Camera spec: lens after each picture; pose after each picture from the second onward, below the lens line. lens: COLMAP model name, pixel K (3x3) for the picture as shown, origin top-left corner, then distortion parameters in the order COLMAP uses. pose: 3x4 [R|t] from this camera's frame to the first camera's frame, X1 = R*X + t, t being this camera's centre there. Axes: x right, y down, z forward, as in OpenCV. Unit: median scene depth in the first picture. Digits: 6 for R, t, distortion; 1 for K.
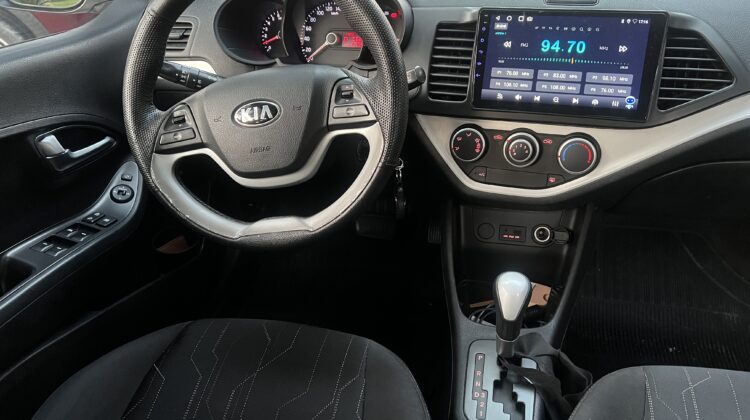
lens RADIAL K [[565.3, 0, 371.5], [0, 565.3, 215.7], [0, 0, 1]] dist [0.046033, -0.057030]
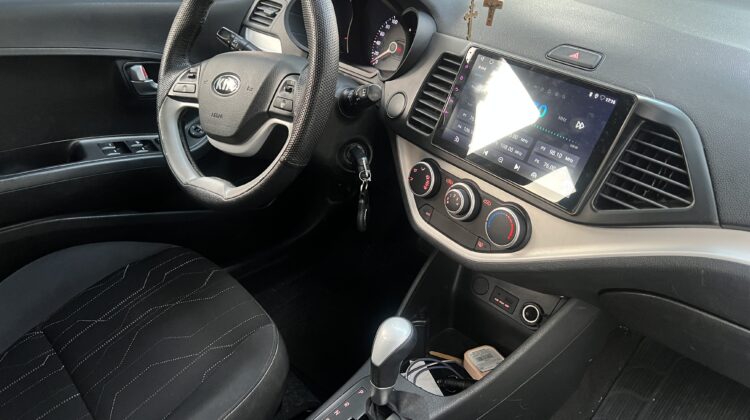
lens RADIAL K [[562.7, 0, 377.0], [0, 562.7, 206.9], [0, 0, 1]] dist [0.058976, -0.072694]
pose [[0.838342, 0.345673, -0.421536, 0.560255], [-0.357866, 0.932280, 0.052784, -0.111923], [0.411235, 0.106602, 0.905274, 0.122573]]
